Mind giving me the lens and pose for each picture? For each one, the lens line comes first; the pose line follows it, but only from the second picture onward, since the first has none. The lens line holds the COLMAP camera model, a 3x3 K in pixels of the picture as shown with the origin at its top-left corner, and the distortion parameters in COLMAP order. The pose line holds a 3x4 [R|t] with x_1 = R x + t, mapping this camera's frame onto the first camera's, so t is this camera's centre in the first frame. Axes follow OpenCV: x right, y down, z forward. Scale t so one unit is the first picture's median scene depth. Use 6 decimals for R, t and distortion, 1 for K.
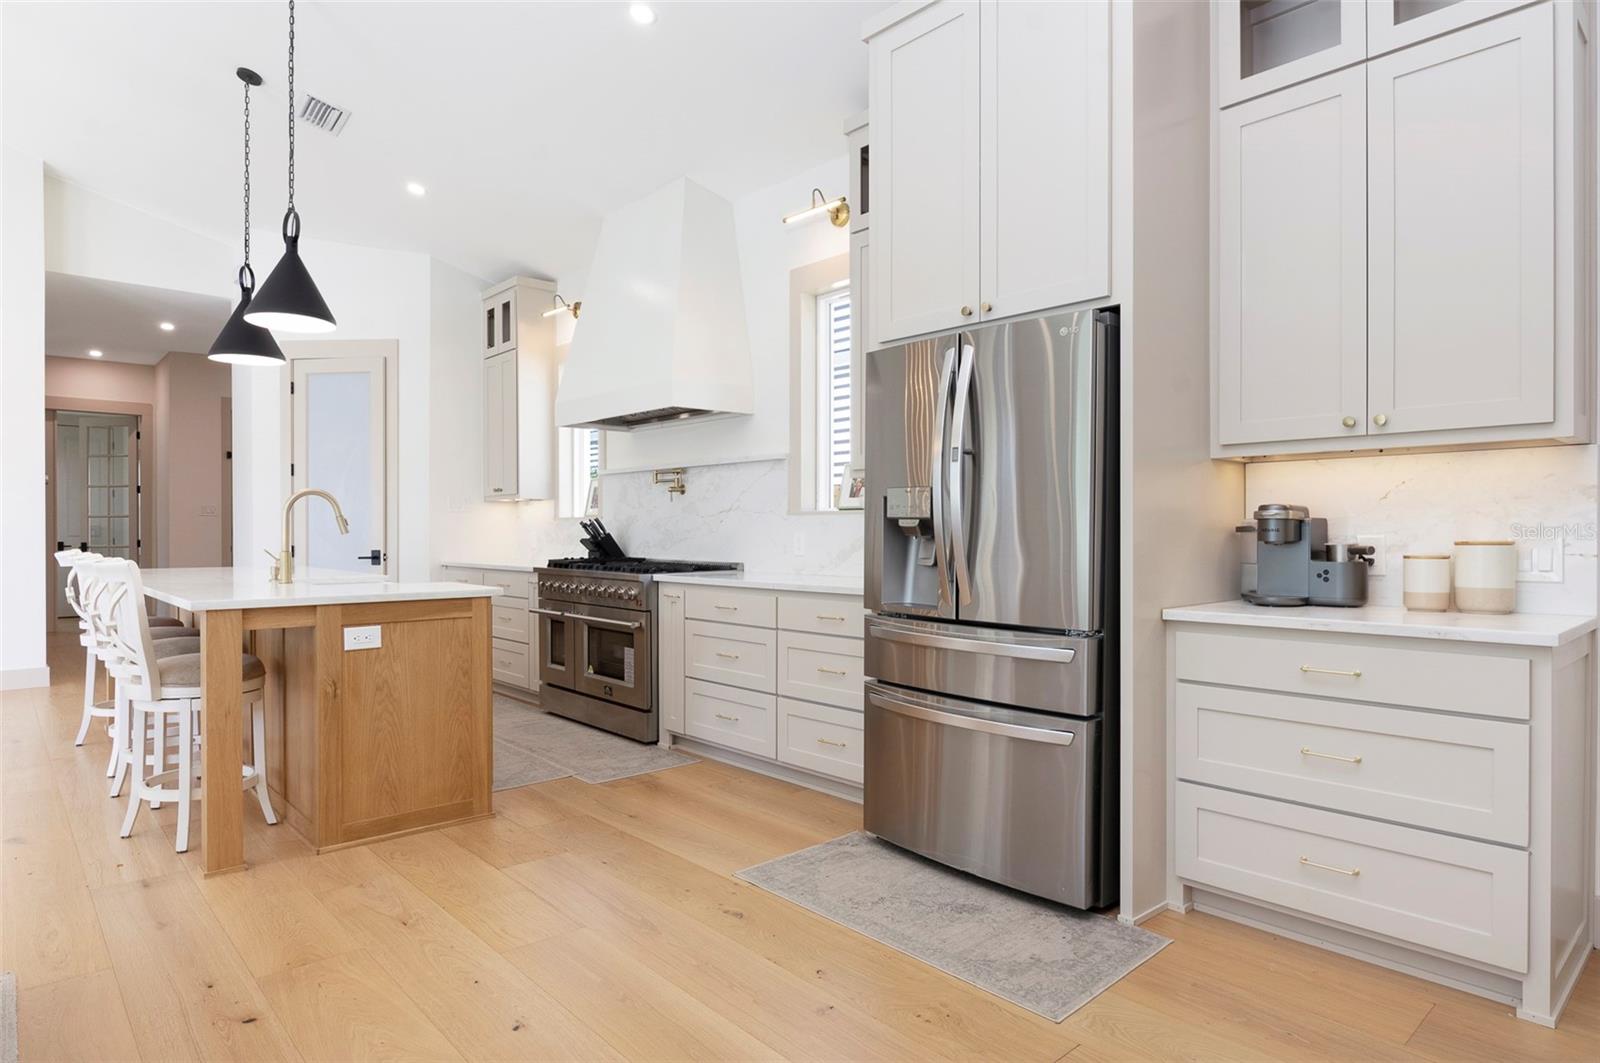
lens RADIAL K [[911.7, 0, 799.6], [0, 911.7, 535.2], [0, 0, 1]] dist [-0.003047, -0.000339]
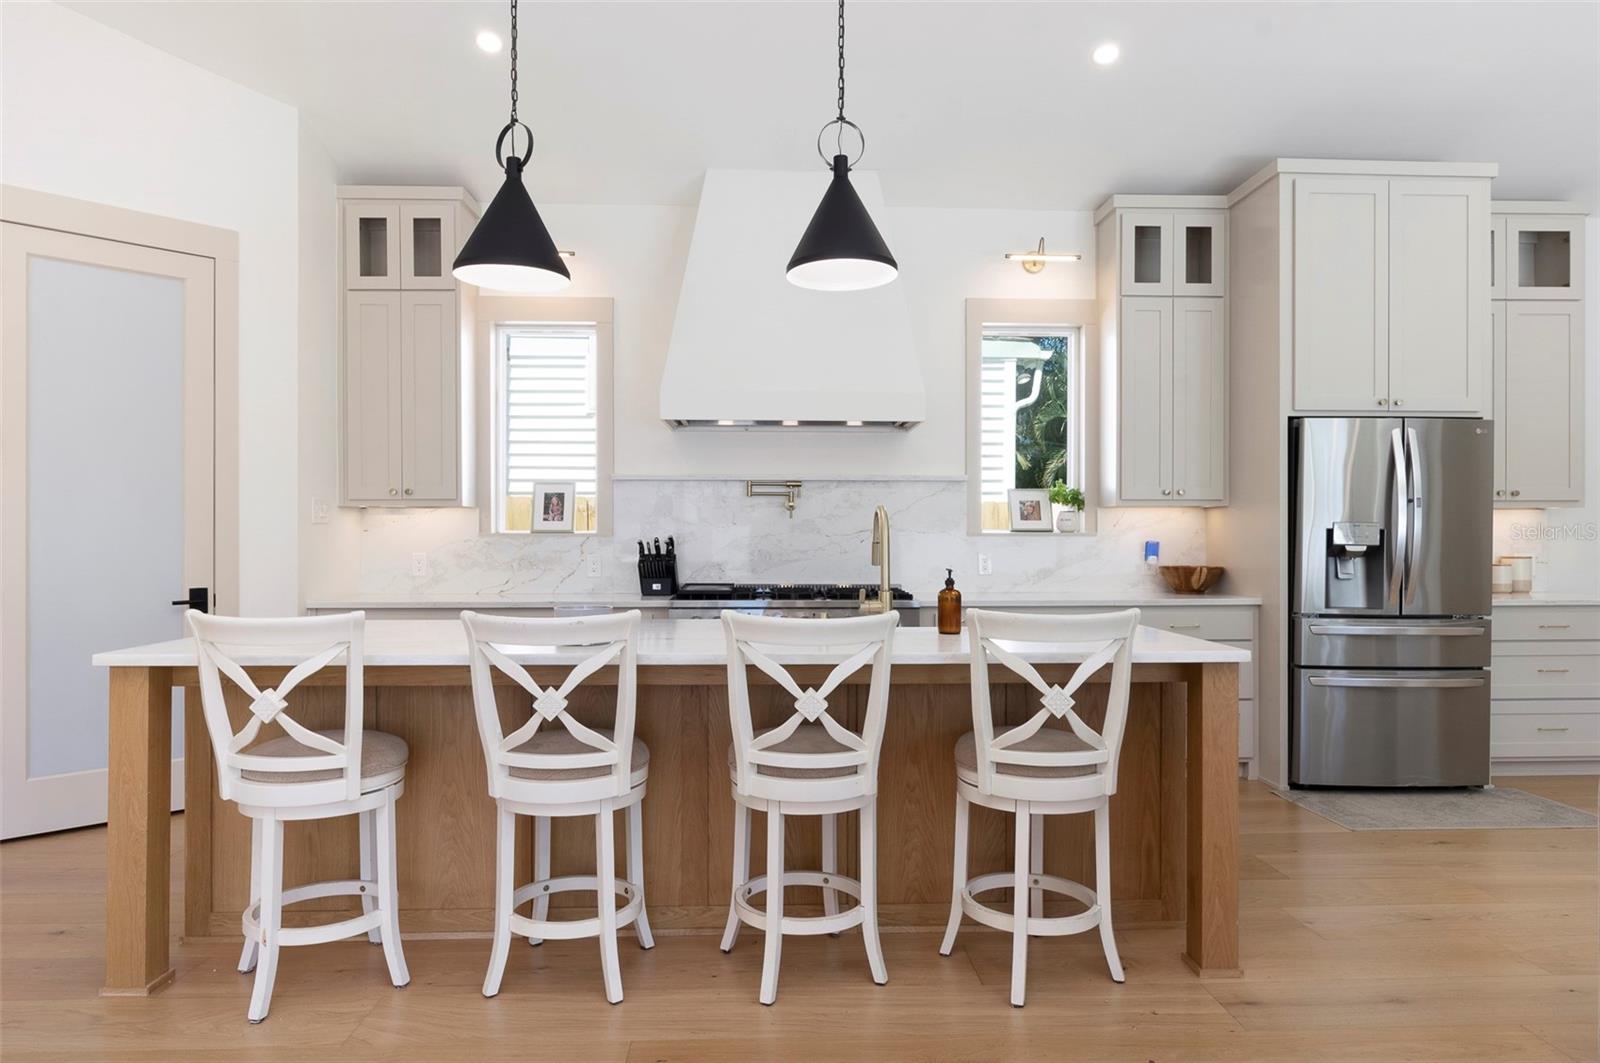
lens RADIAL K [[977.8, 0, 799.8], [0, 977.8, 531.7], [0, 0, 1]] dist [-0.009258, 0.000677]
pose [[0.640207, 0.006768, 0.768173, -0.939674], [0.003035, 0.999931, -0.011339, -0.014732], [-0.768196, 0.009591, 0.640142, 0.426127]]
